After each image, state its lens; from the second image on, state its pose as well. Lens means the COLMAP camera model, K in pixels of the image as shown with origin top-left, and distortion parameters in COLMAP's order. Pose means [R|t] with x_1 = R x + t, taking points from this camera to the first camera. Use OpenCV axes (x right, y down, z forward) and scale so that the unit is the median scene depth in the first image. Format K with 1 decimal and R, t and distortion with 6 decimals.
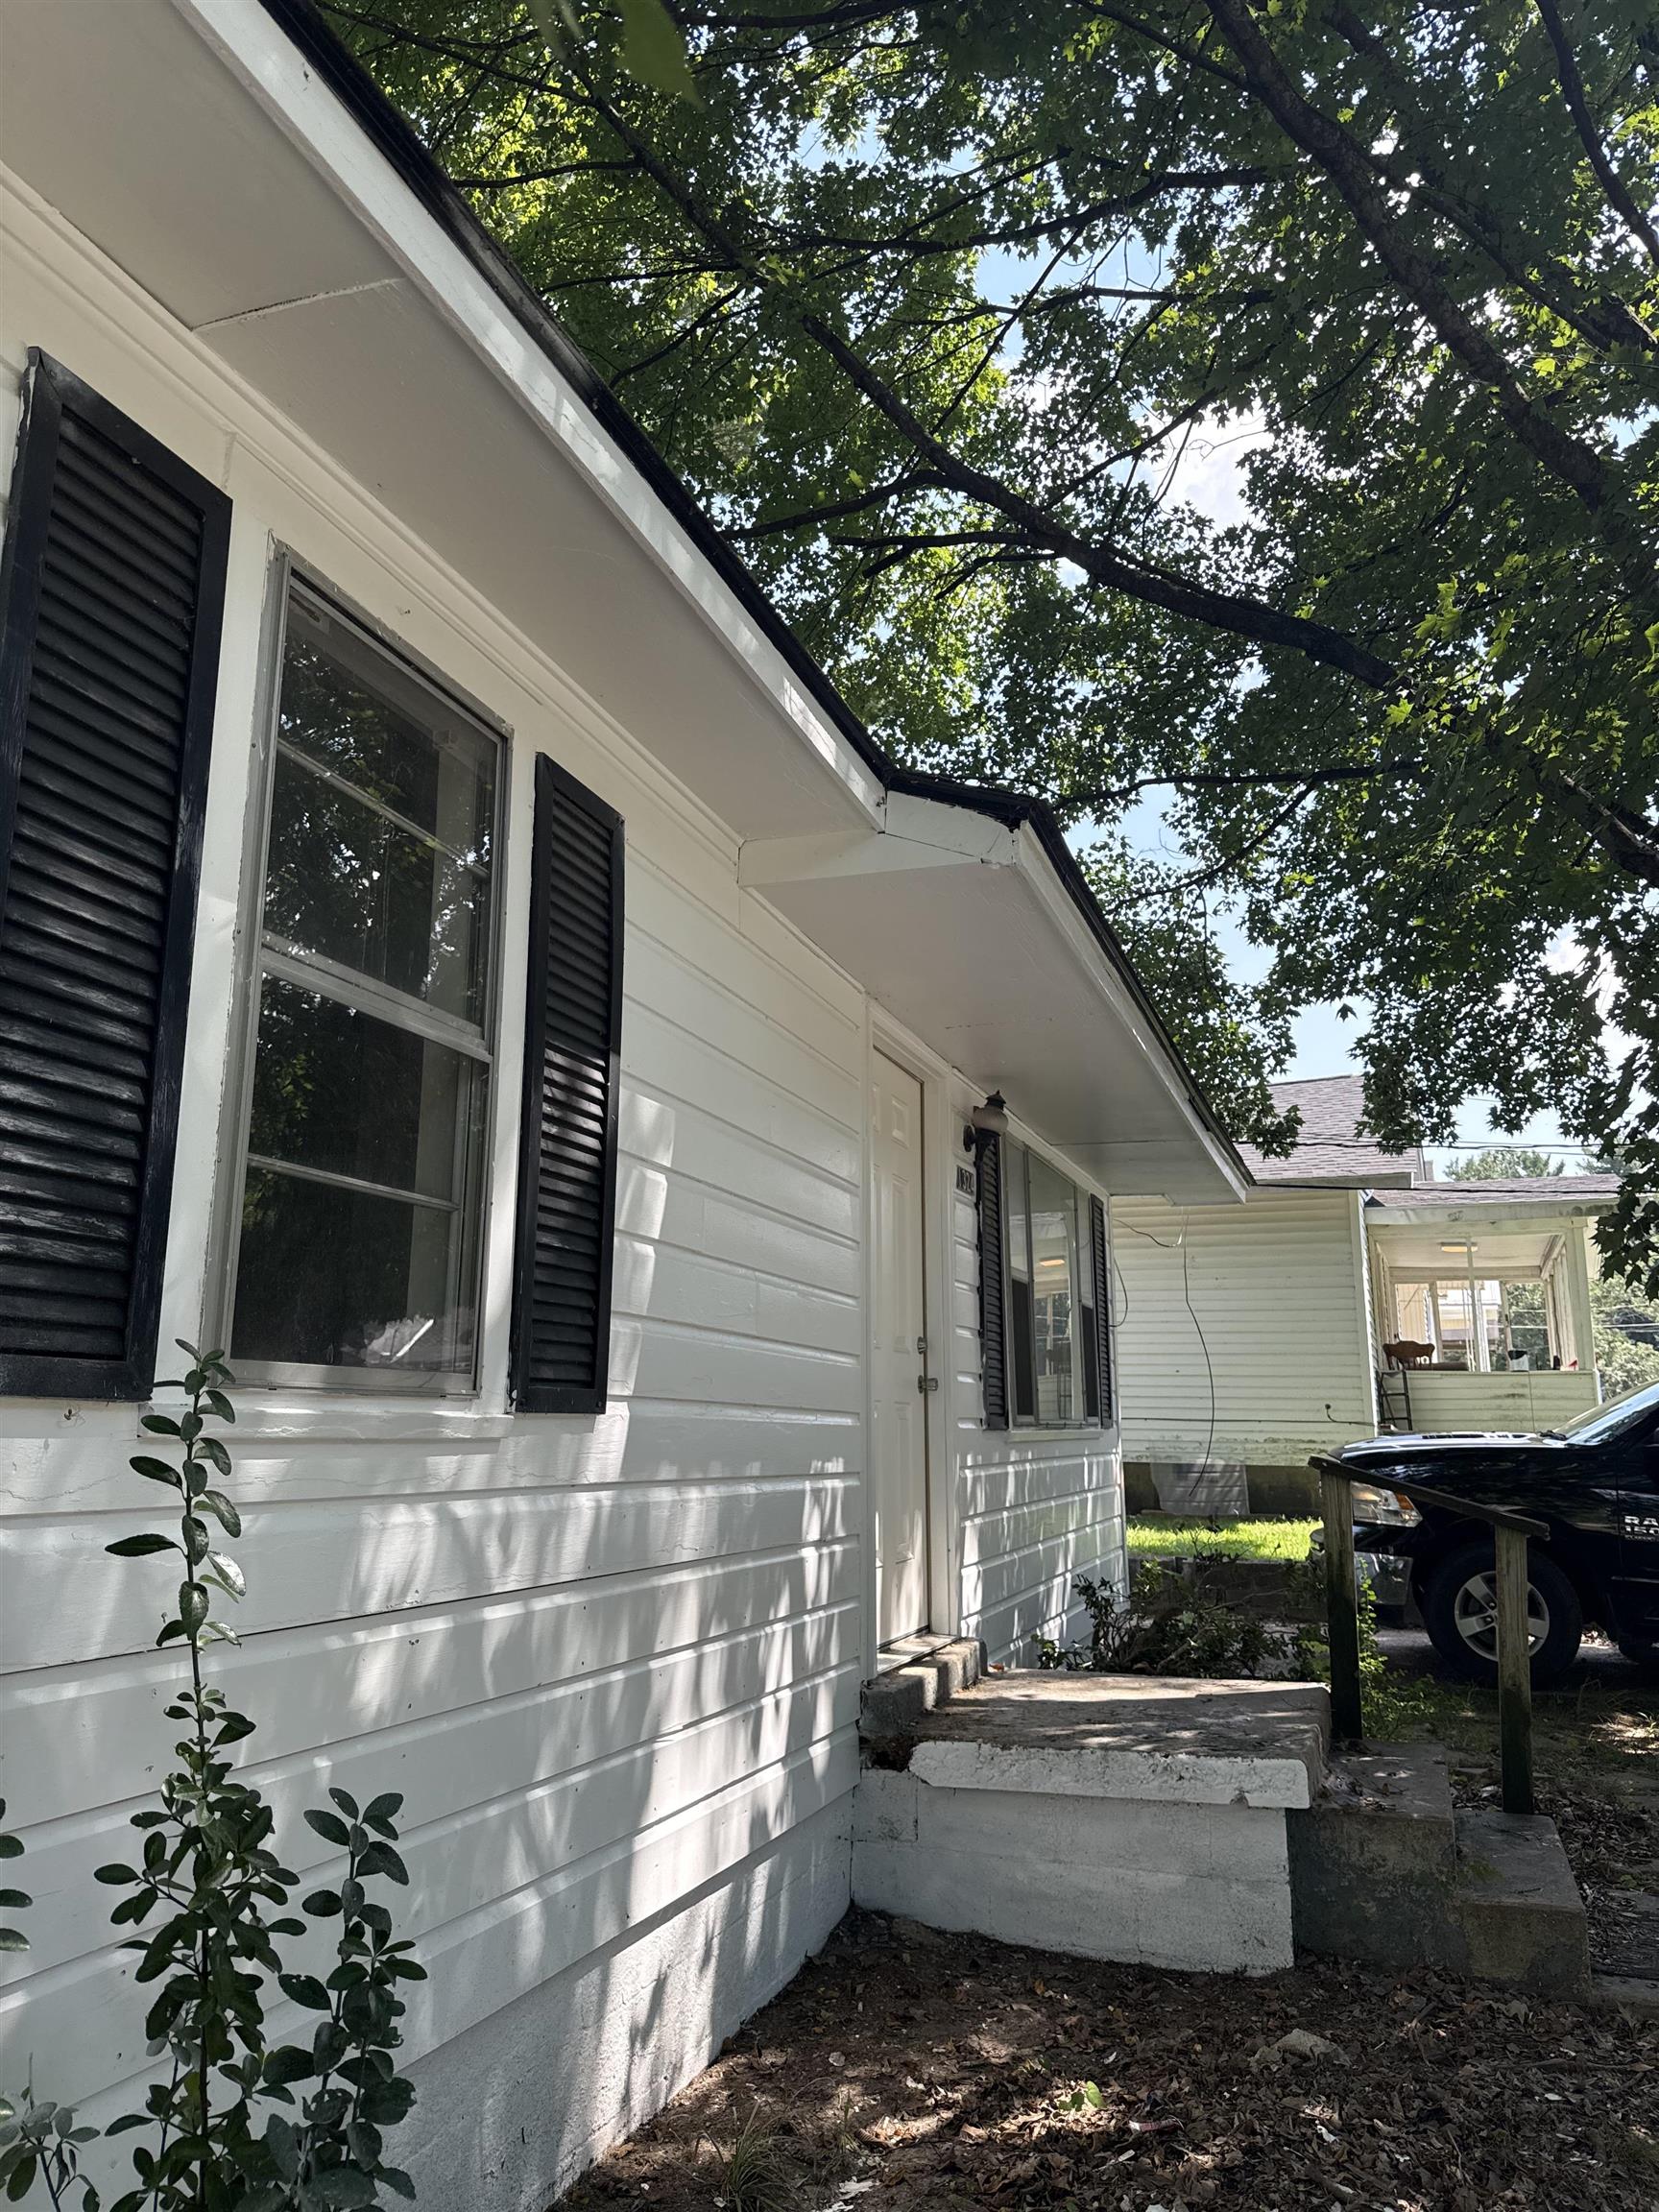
lens RADIAL K [[1552.5, 0, 829.5], [0, 1552.5, 1106.0], [0, 0, 1]] dist [0.003960, 0.002458]
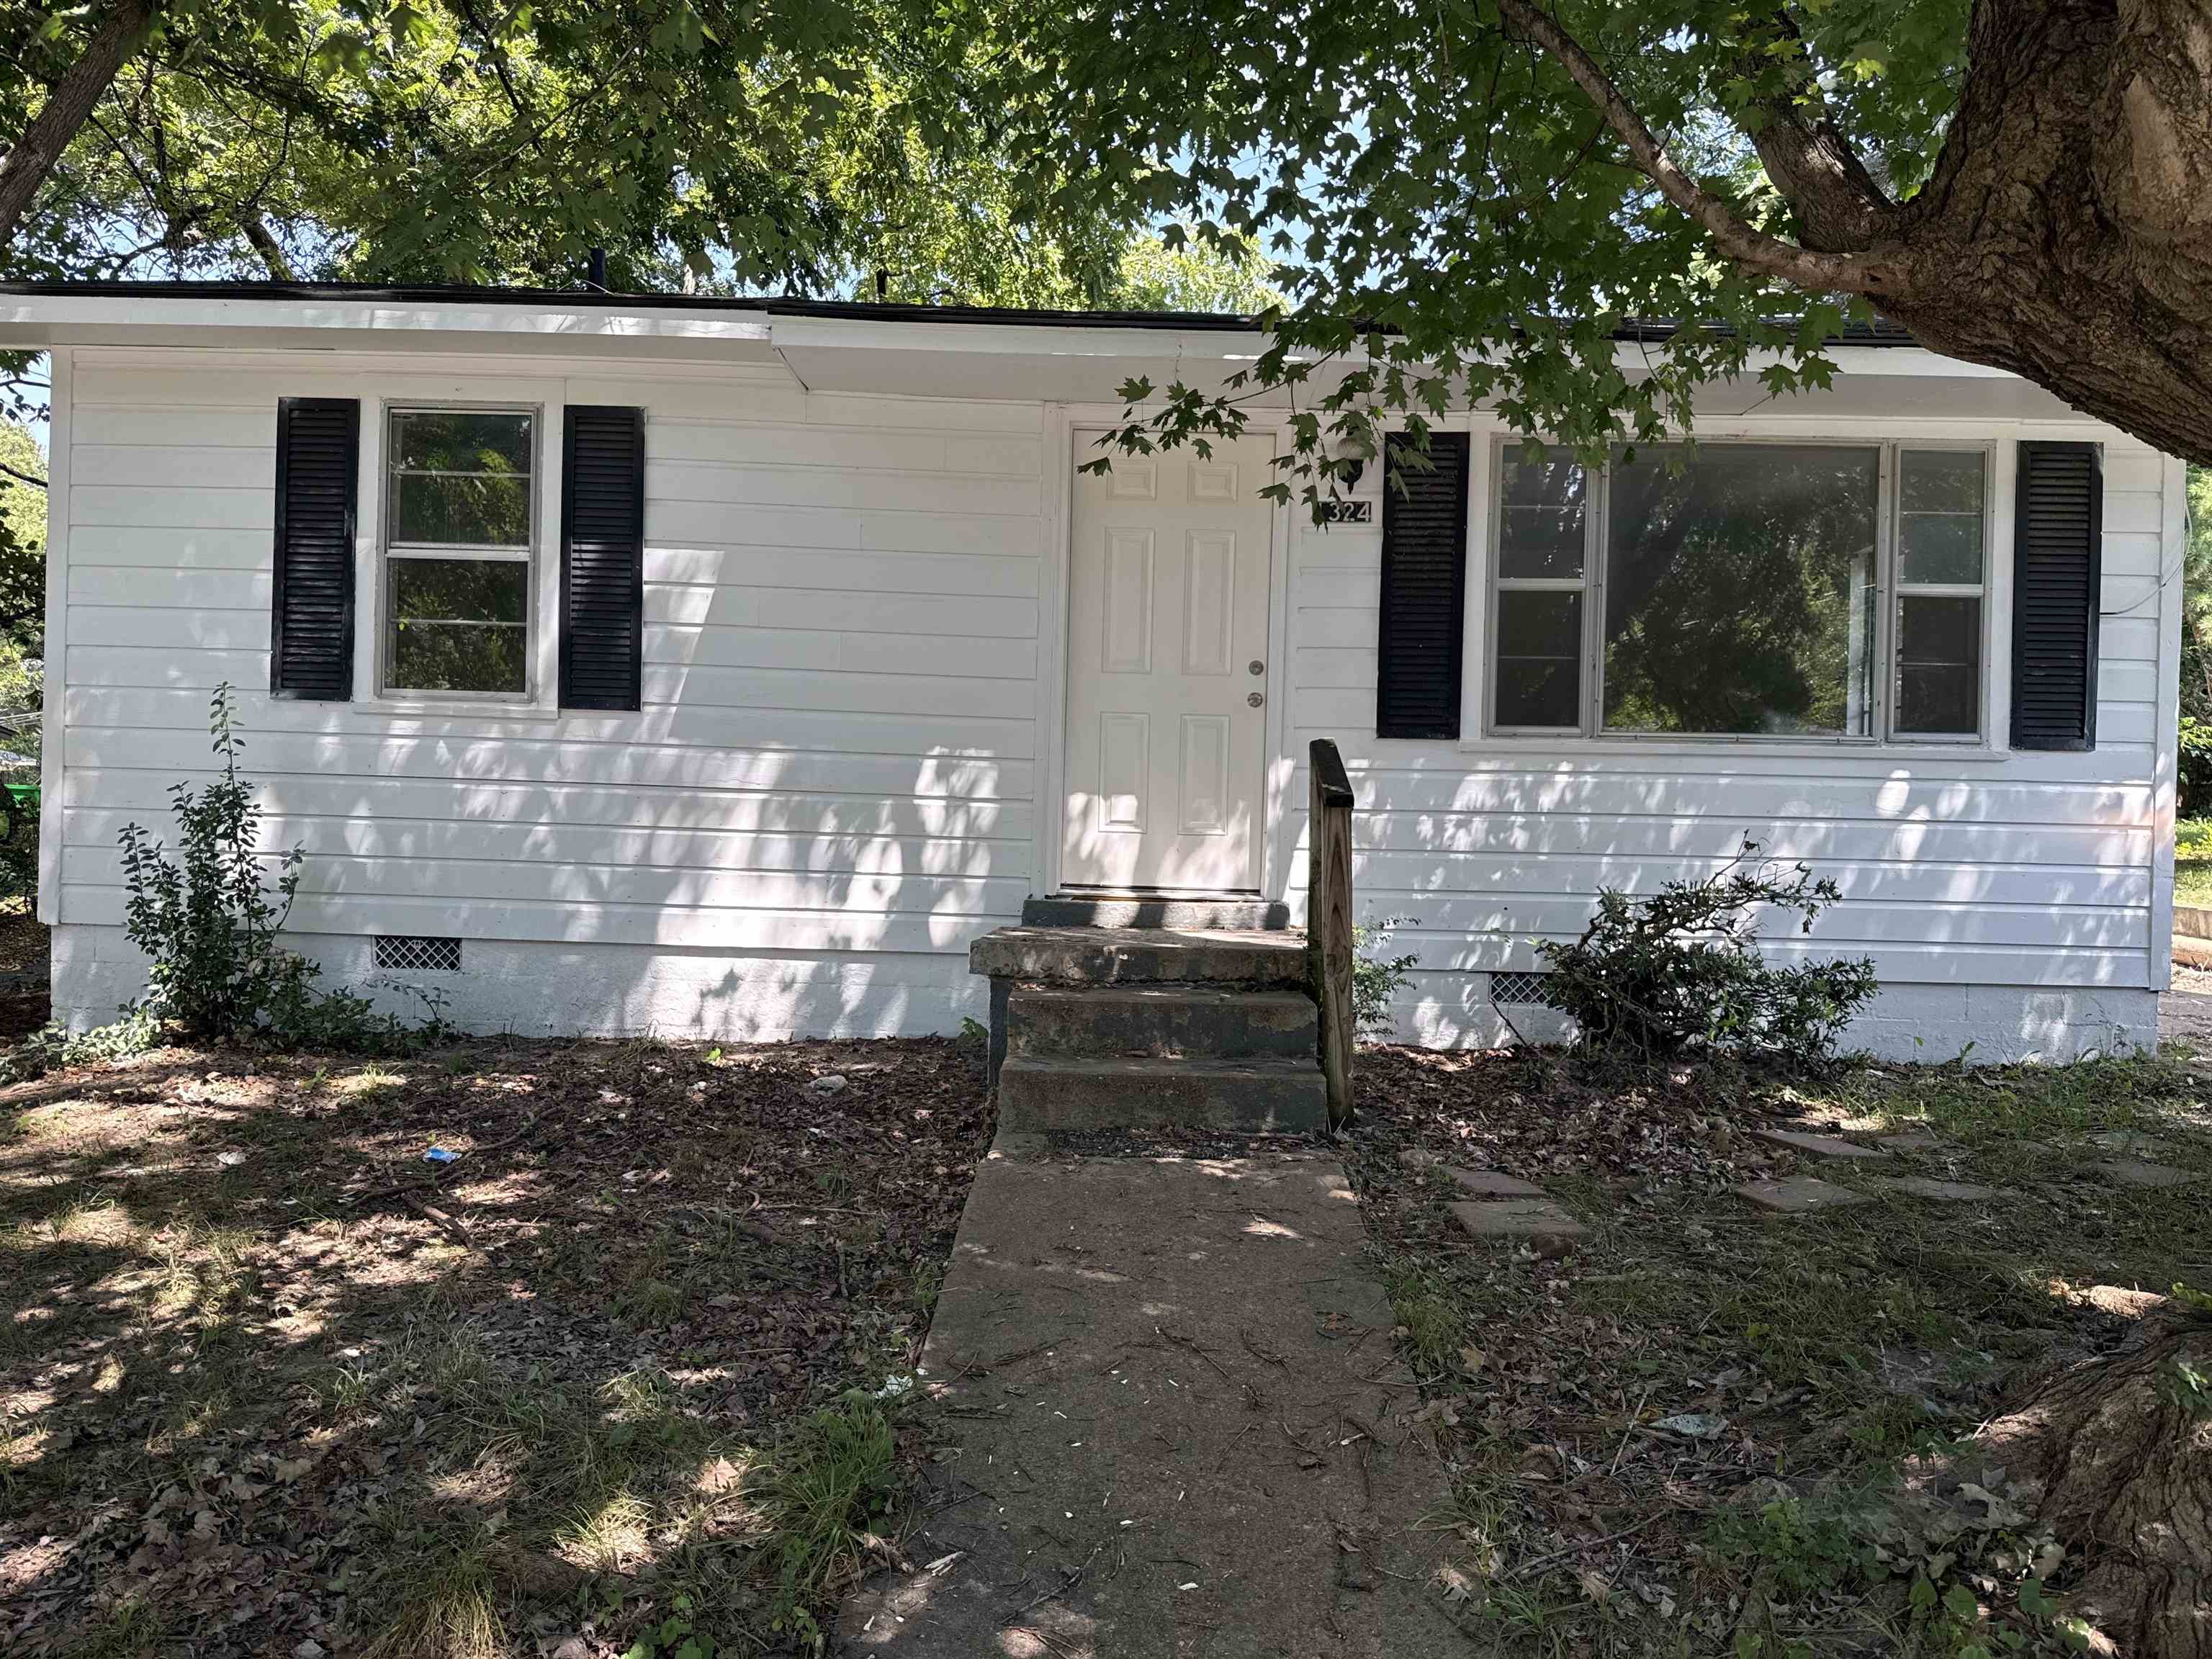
lens RADIAL K [[1552.5, 0, 1106.0], [0, 1552.5, 829.5], [0, 0, 1]] dist [0.003960, 0.002458]
pose [[0.327731, 0.006852, -0.944746, 2.267425], [0.171433, 0.982942, 0.066599, 0.360919], [0.929087, -0.183787, 0.320966, 0.969709]]
